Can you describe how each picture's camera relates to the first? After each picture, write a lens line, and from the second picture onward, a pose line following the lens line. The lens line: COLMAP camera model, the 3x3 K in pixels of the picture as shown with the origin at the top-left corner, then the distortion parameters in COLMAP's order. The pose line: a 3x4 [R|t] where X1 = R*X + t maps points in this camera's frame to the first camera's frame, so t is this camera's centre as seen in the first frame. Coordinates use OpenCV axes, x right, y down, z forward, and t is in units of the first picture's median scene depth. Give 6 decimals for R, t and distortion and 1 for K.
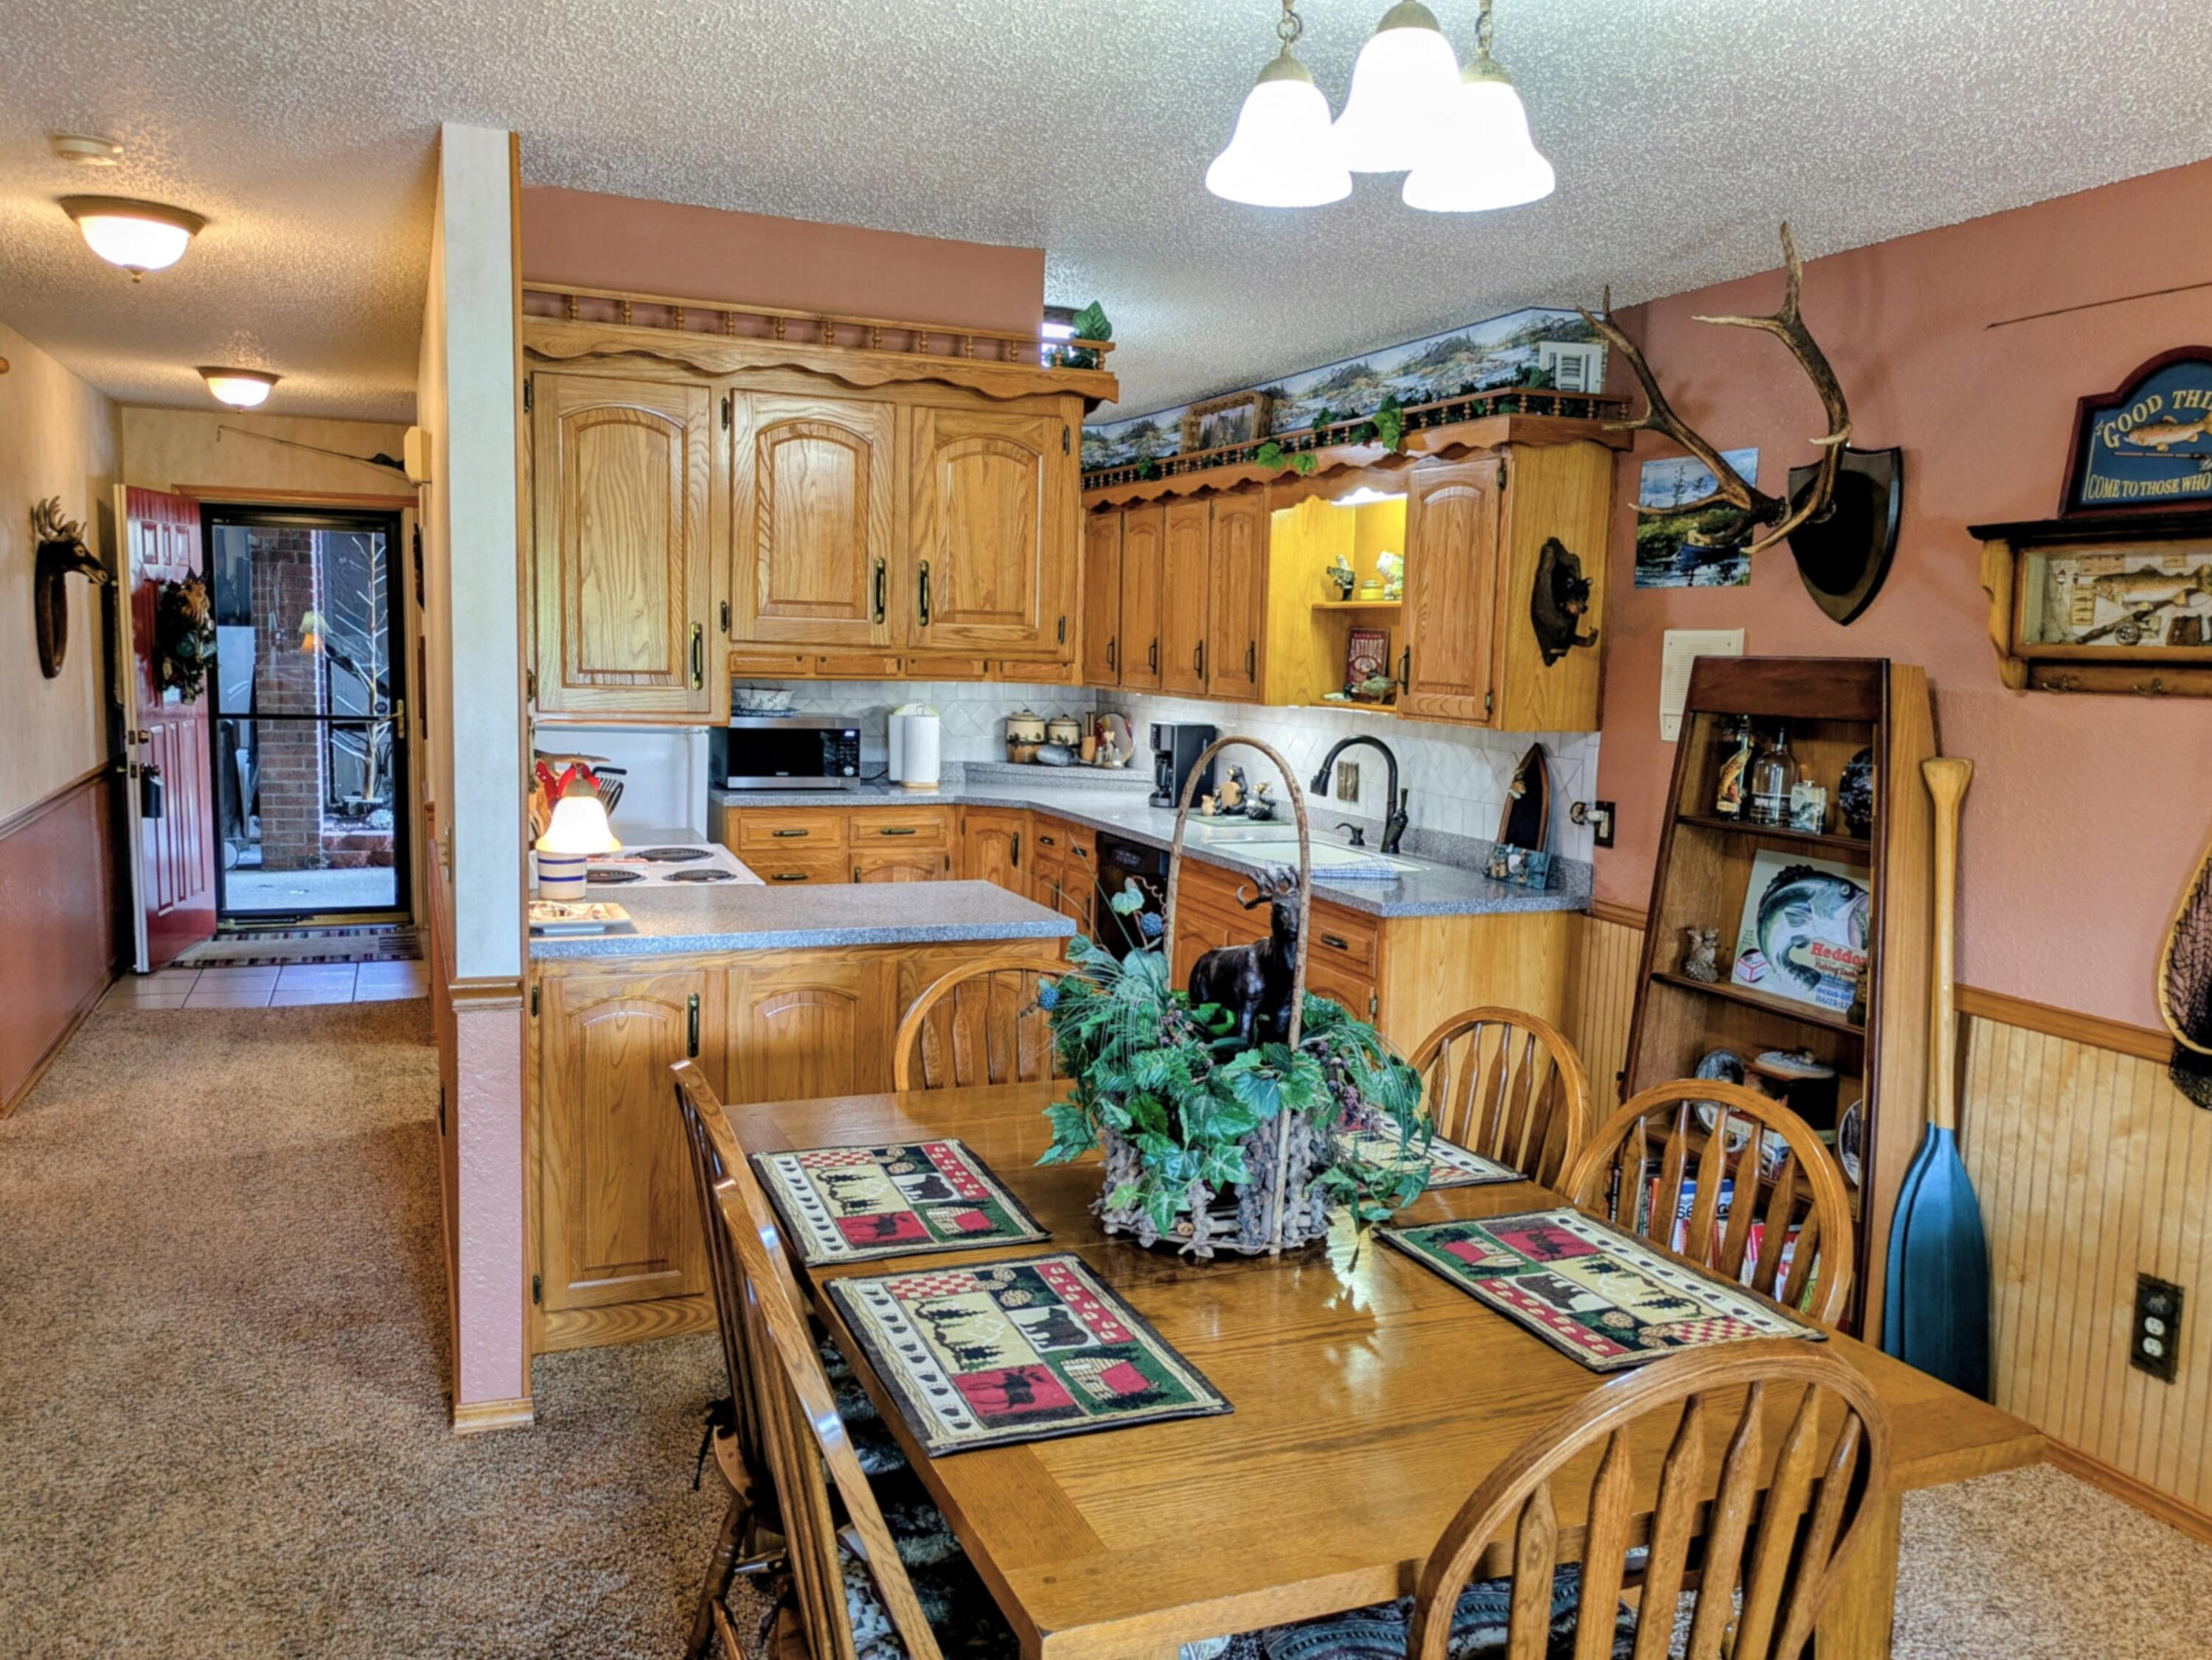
lens RADIAL K [[1662.2, 0, 1052.5], [0, 1662.2, 882.3], [0, 0, 1]] dist [0.054110, -0.048579]
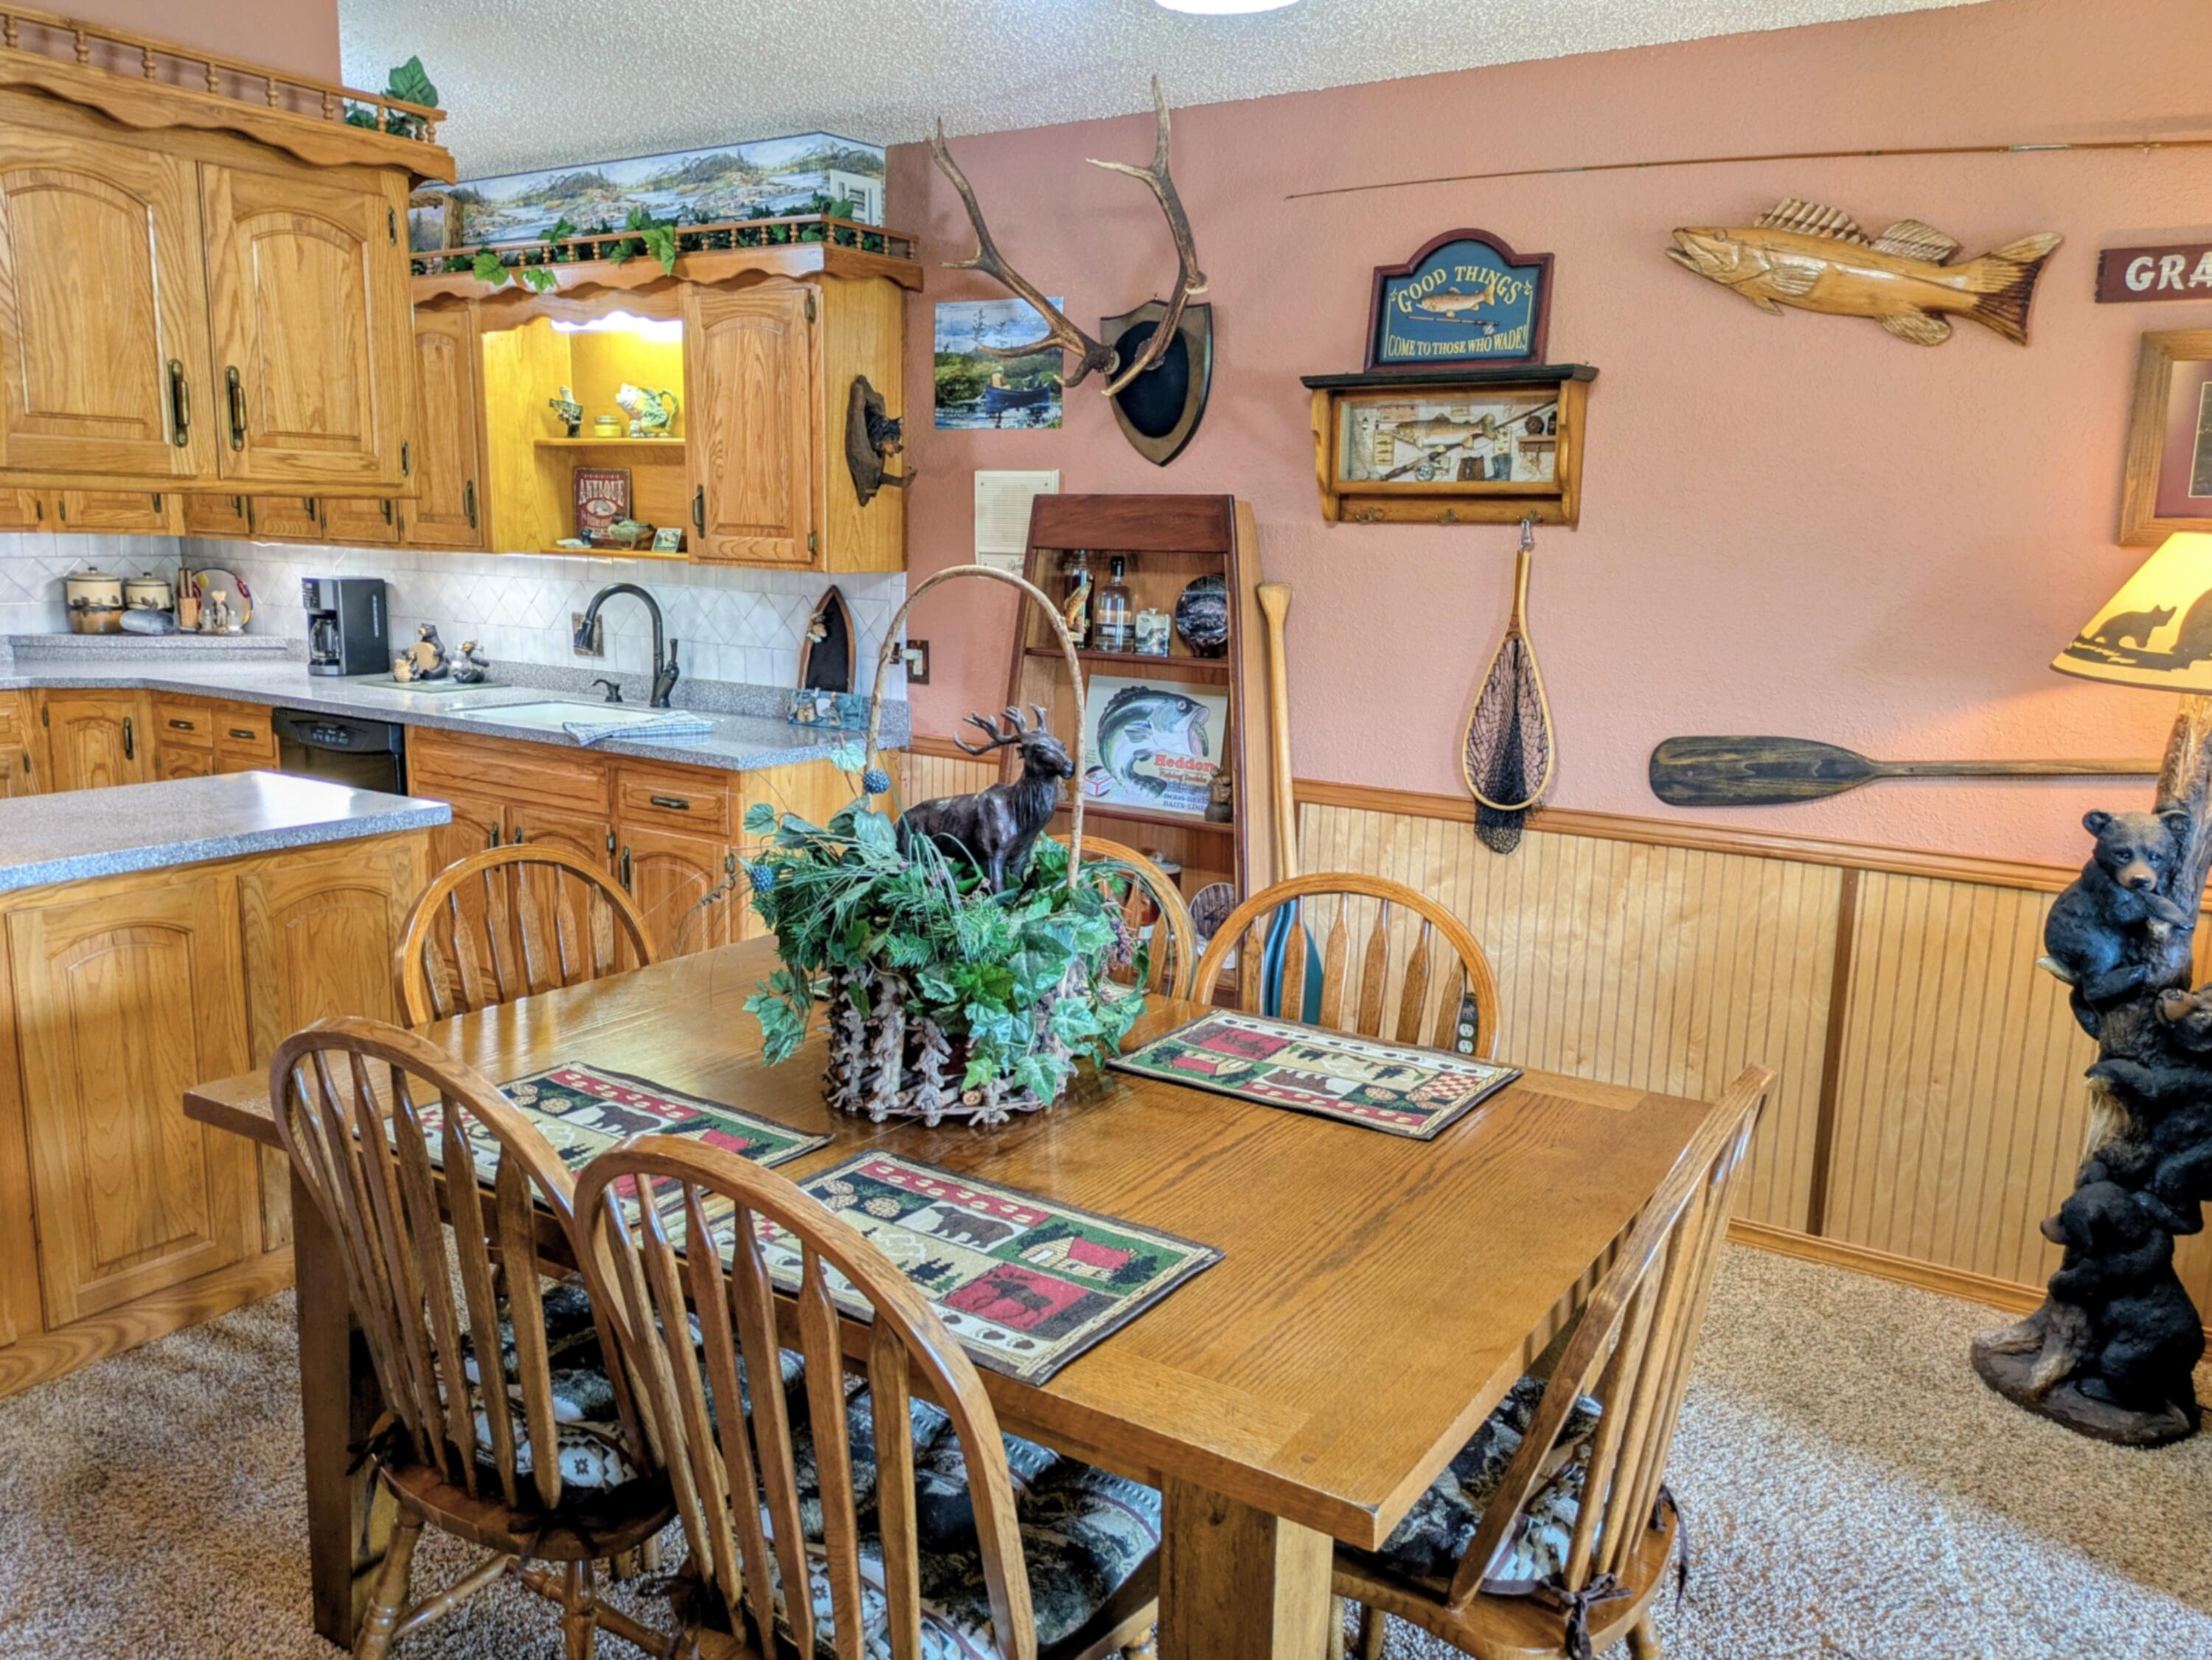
lens RADIAL K [[1662.2, 0, 1014.6], [0, 1662.2, 868.2], [0, 0, 1]] dist [0.054110, -0.048579]
pose [[0.825597, -0.123614, 0.550554, -0.236691], [0.081558, 0.991605, 0.100340, -0.007709], [-0.558336, -0.037938, 0.828747, 0.125691]]
